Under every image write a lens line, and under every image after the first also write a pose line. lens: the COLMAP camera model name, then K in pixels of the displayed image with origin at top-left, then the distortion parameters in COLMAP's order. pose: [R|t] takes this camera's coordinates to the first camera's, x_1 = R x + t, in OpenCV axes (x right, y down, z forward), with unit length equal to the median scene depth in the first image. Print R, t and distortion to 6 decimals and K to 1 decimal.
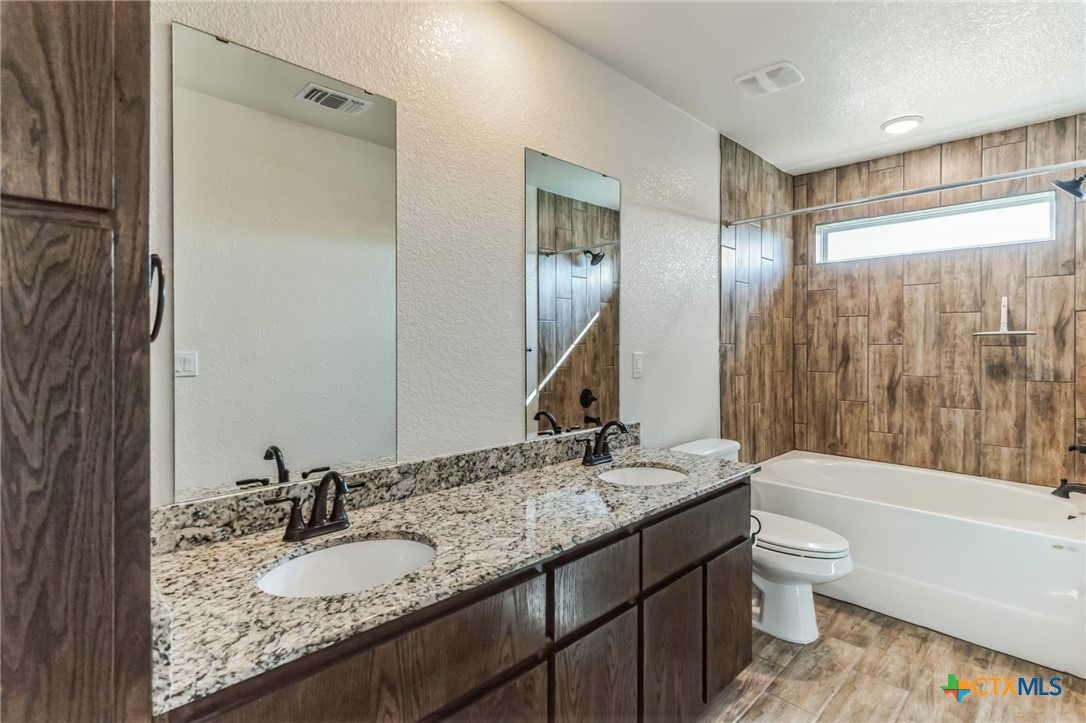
lens RADIAL K [[527.3, 0, 540.6], [0, 527.3, 353.3], [0, 0, 1]] dist [0.001921, -0.000602]
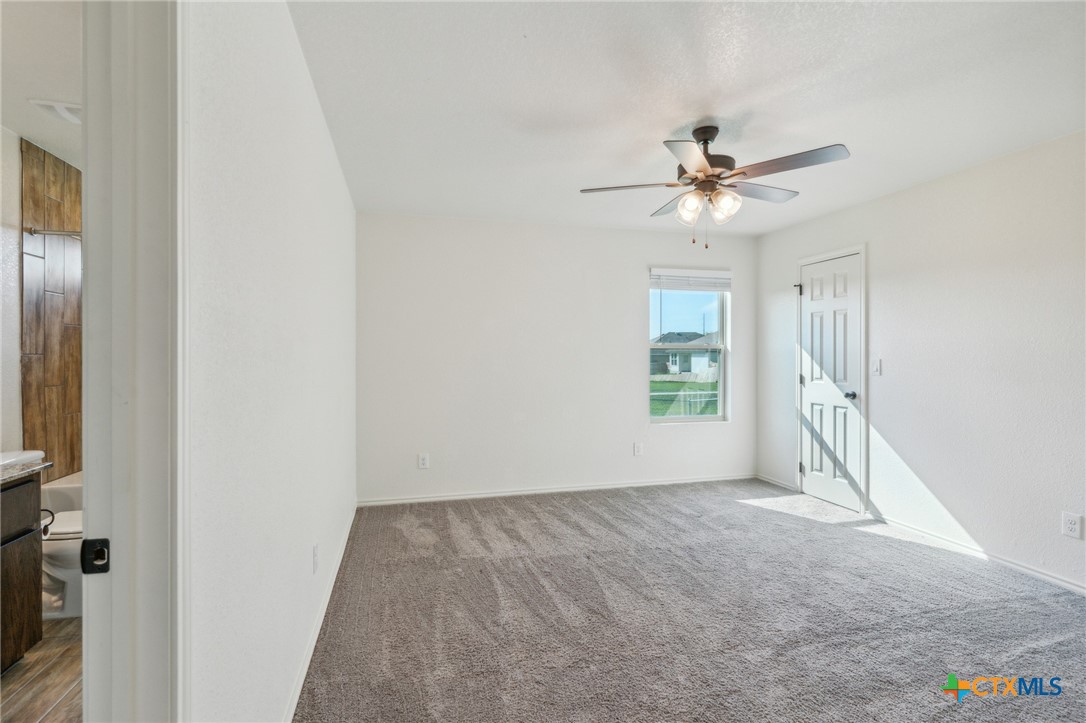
lens RADIAL K [[527.3, 0, 539.9], [0, 527.3, 361.0], [0, 0, 1]] dist [0.001921, -0.000602]
pose [[0.497932, -0.004670, 0.867203, -0.026039], [0.011712, 0.999931, -0.001339, 0.006362], [-0.867137, 0.010823, 0.497952, -0.295850]]
